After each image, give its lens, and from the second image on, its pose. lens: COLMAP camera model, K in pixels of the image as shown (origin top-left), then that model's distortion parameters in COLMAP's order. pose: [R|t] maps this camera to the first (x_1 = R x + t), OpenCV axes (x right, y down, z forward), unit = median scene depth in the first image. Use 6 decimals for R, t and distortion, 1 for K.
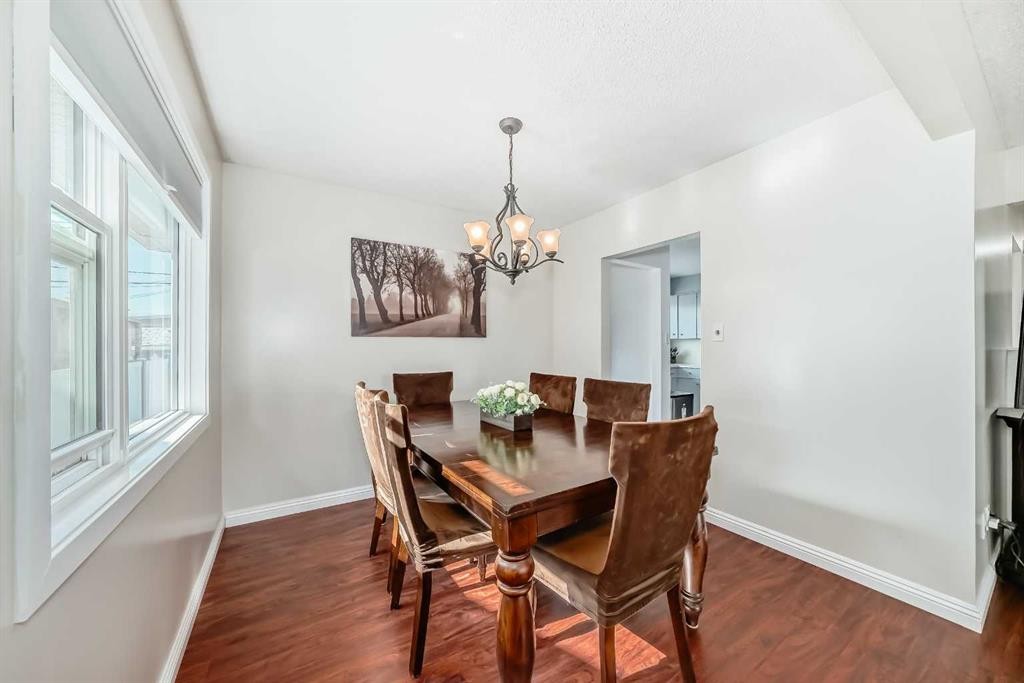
lens RADIAL K [[359.9, 0, 515.3], [0, 359.9, 348.8], [0, 0, 1]] dist [-0.000320, 0.000348]
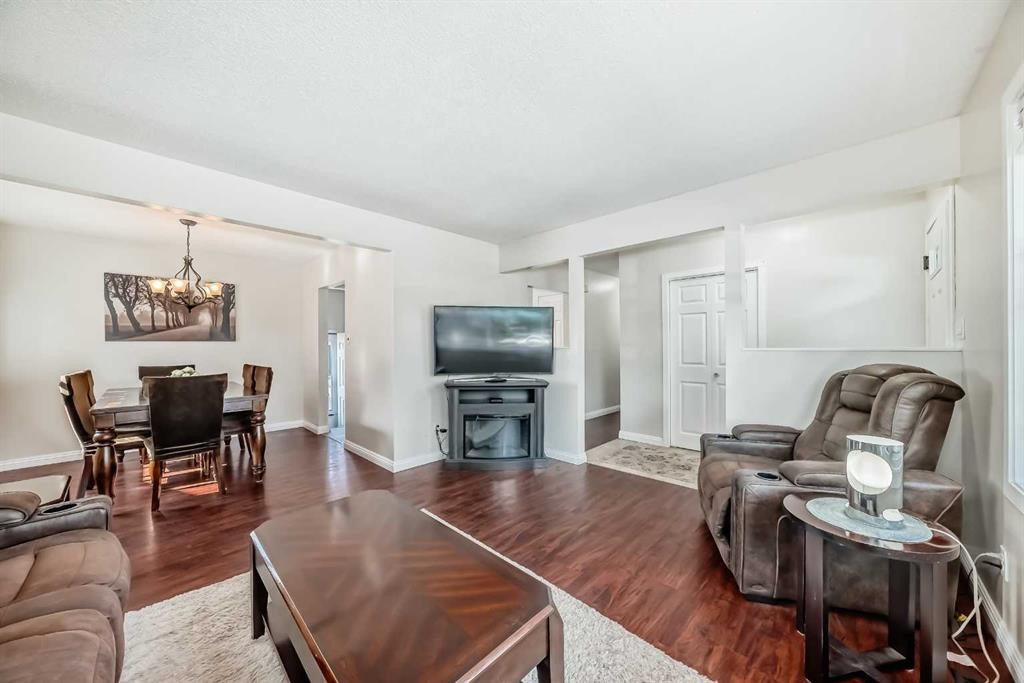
lens RADIAL K [[359.9, 0, 515.3], [0, 359.9, 348.8], [0, 0, 1]] dist [-0.000320, 0.000348]
pose [[0.975835, -0.005328, 0.218445, 0.792231], [0.005296, 0.999986, 0.000729, 0.003205], [-0.218445, 0.000445, 0.975849, -0.728592]]
